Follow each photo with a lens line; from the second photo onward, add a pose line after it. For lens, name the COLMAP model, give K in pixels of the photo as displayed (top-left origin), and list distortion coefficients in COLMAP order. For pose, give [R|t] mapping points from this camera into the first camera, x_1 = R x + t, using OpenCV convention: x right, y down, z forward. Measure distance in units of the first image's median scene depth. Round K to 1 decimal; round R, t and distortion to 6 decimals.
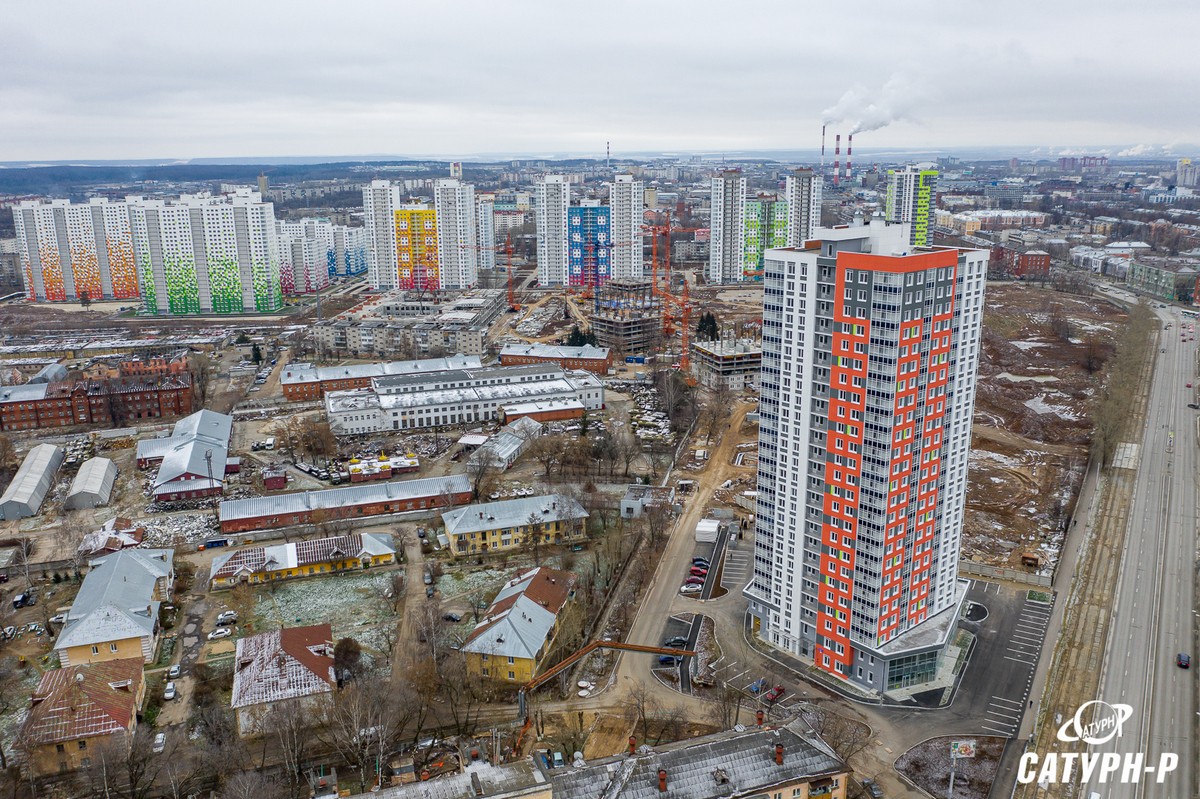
lens RADIAL K [[946.5, 0, 600.6], [0, 946.5, 399.8], [0, 0, 1]] dist [-0.018256, 0.002457]
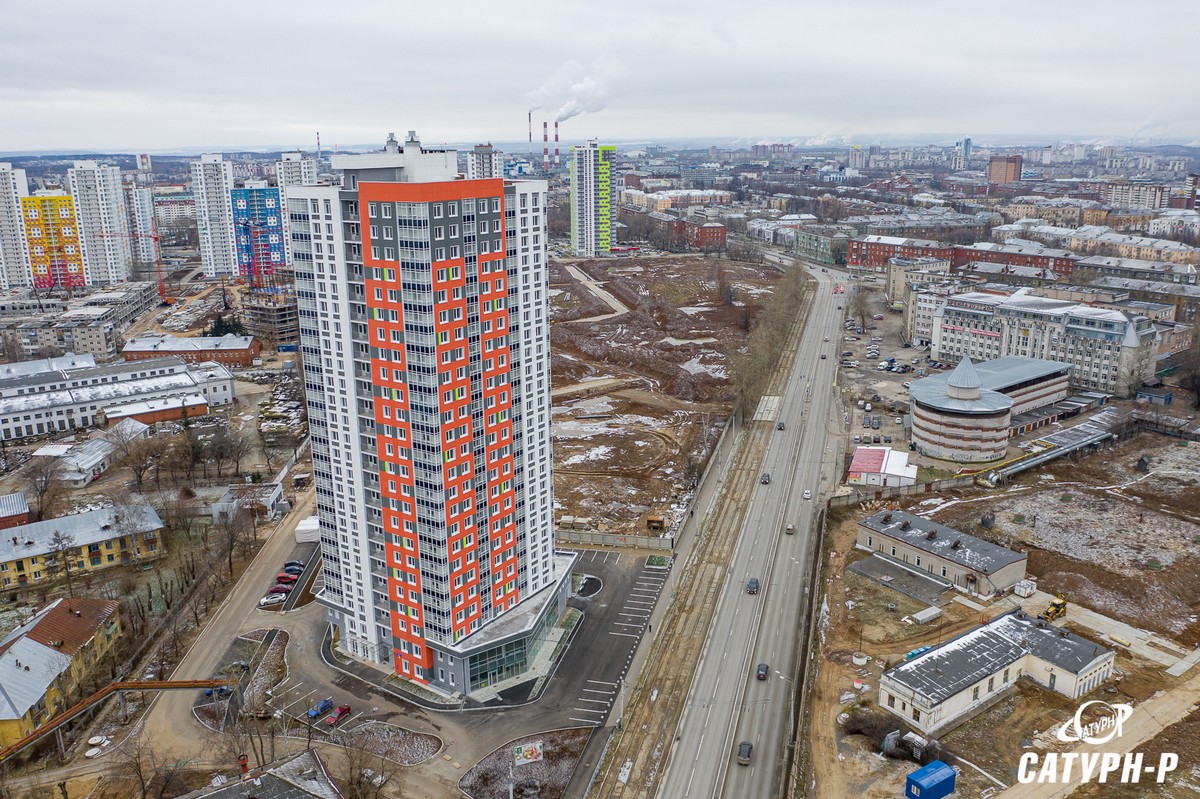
lens RADIAL K [[946.5, 0, 598.9], [0, 946.5, 399.4], [0, 0, 1]] dist [-0.018256, 0.002457]
pose [[0.960980, -0.074761, 0.266323, 0.130790], [0.072849, 0.997197, 0.017063, 0.021611], [-0.266852, 0.003004, 0.963733, 0.083218]]
